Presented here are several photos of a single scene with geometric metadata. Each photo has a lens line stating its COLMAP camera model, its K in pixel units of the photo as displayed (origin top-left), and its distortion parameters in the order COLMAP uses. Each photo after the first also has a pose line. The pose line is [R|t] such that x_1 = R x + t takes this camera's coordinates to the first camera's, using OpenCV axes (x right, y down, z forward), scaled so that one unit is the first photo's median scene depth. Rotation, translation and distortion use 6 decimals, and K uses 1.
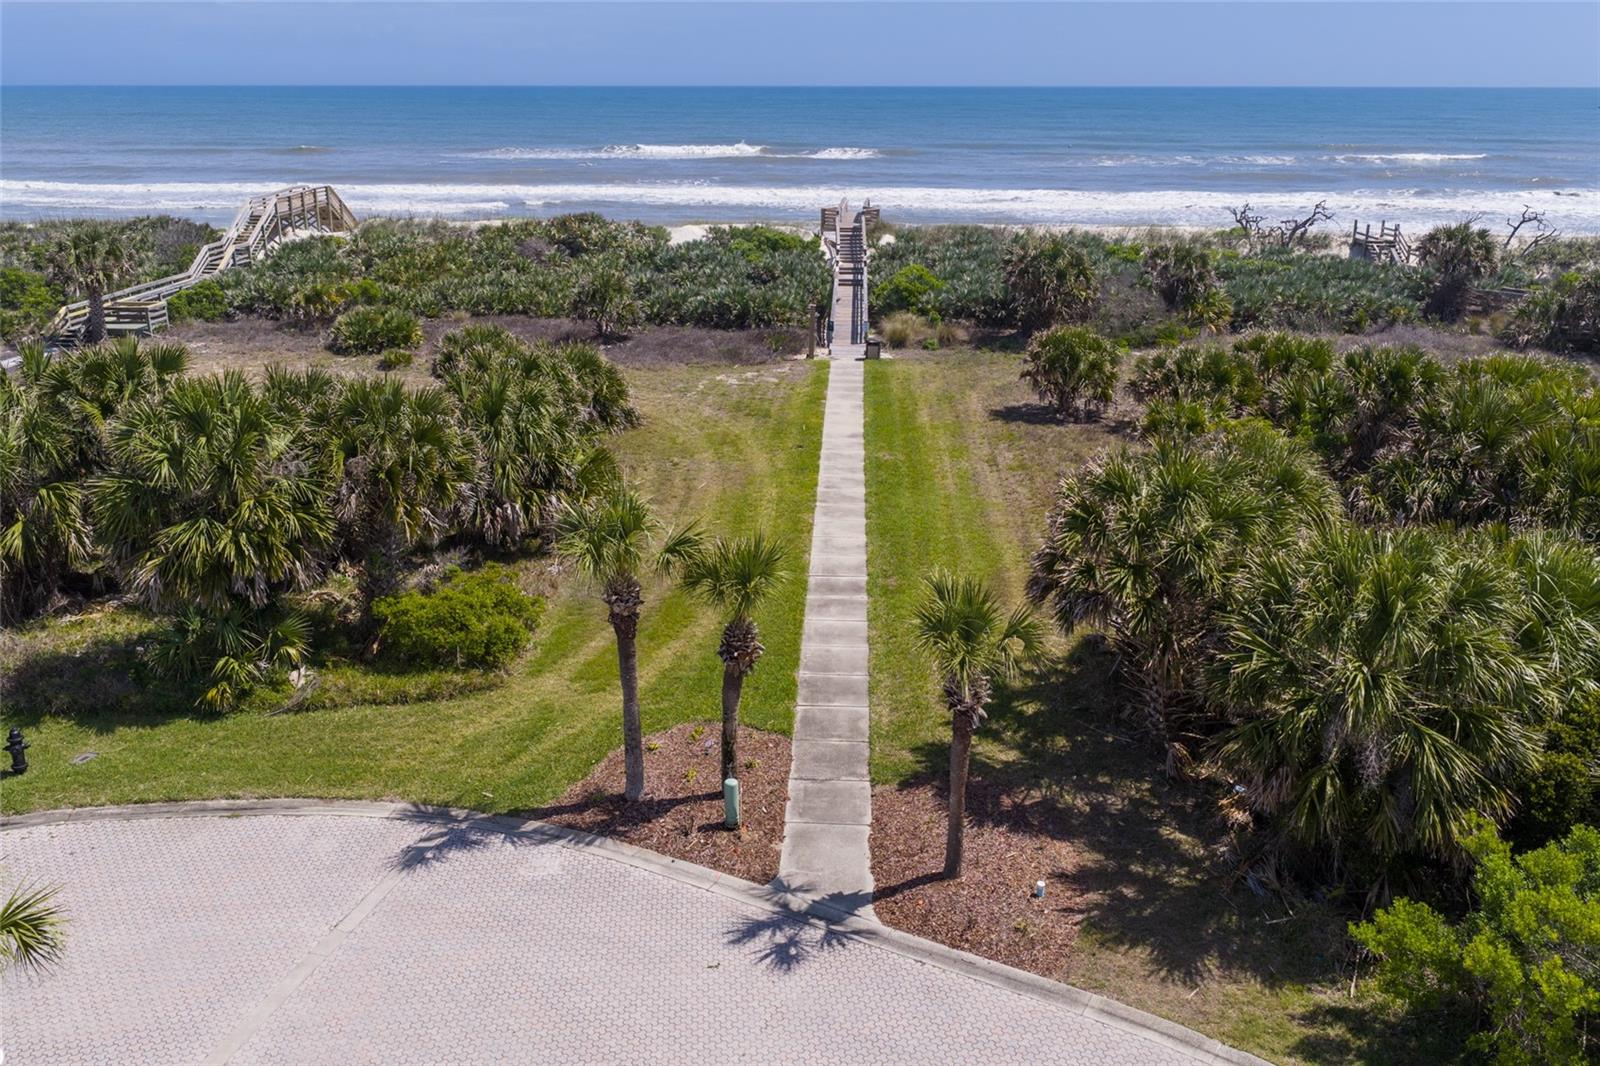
lens RADIAL K [[1363.5, 0, 800.0], [0, 1363.5, 533.0], [0, 0, 1]] dist [0.005170, -0.058882]
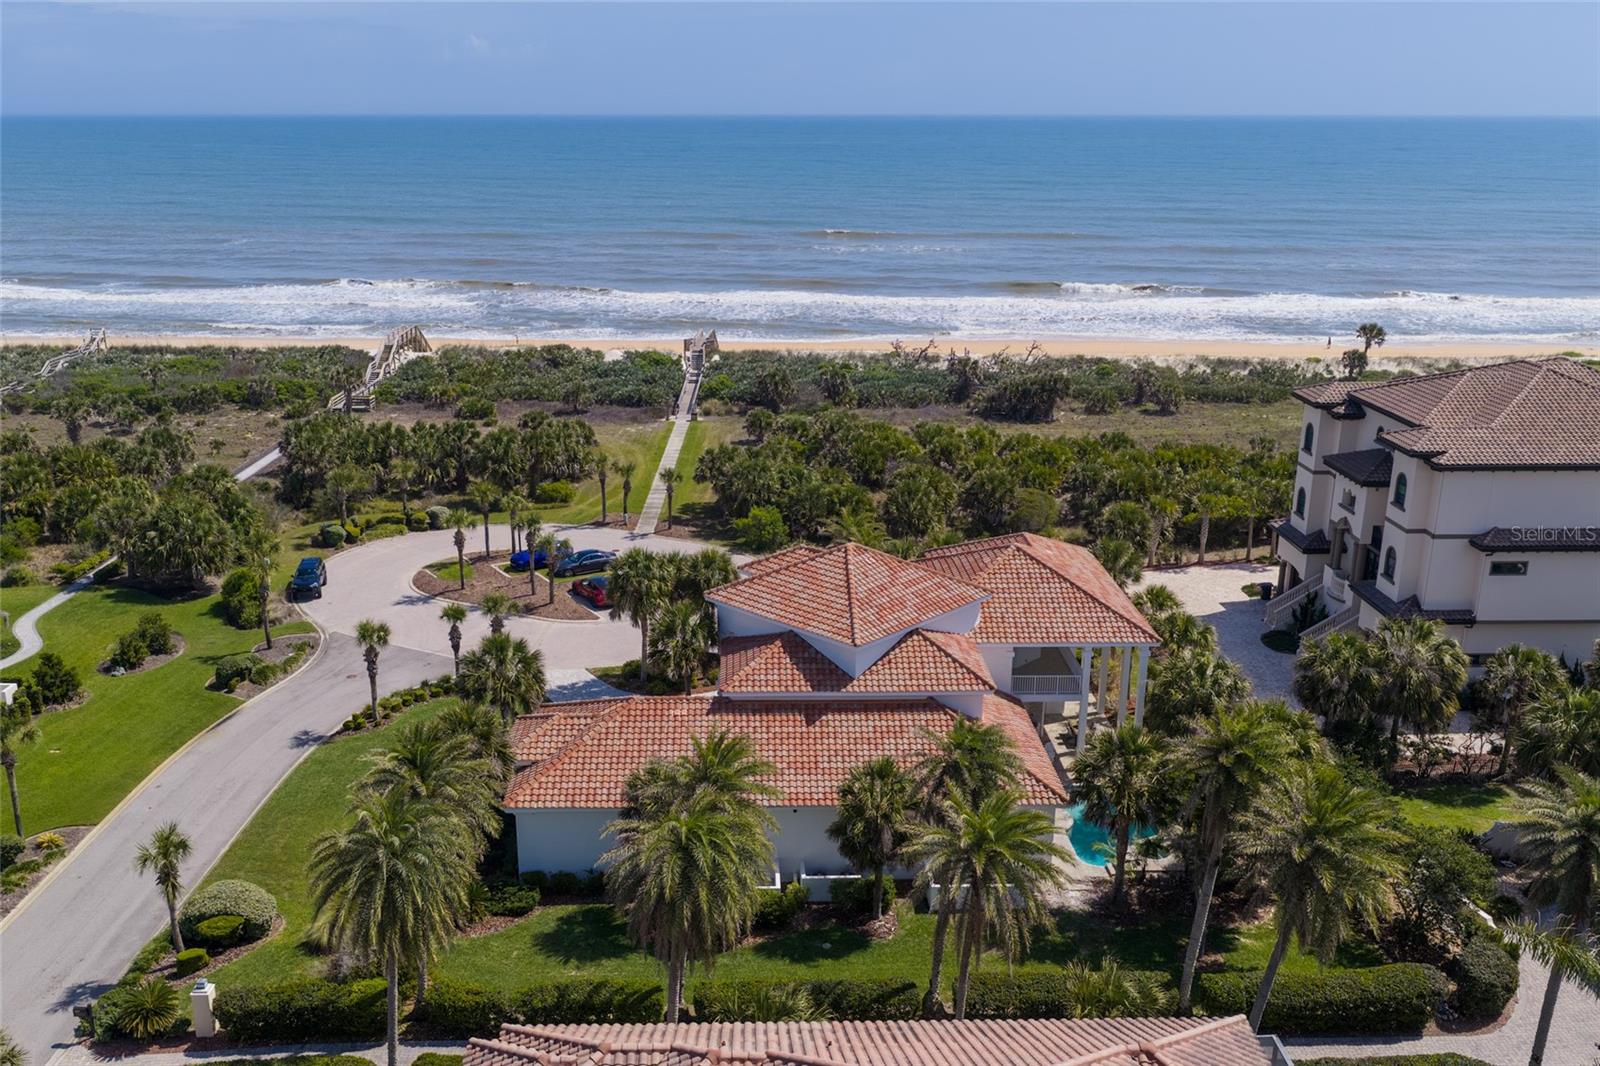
lens RADIAL K [[1363.5, 0, 800.0], [0, 1363.5, 533.0], [0, 0, 1]] dist [0.005170, -0.058882]
pose [[0.998440, -0.009036, 0.055104, 0.092639], [0.010974, 0.999328, -0.034969, 0.132465], [-0.054751, 0.035519, 0.997868, -1.189104]]
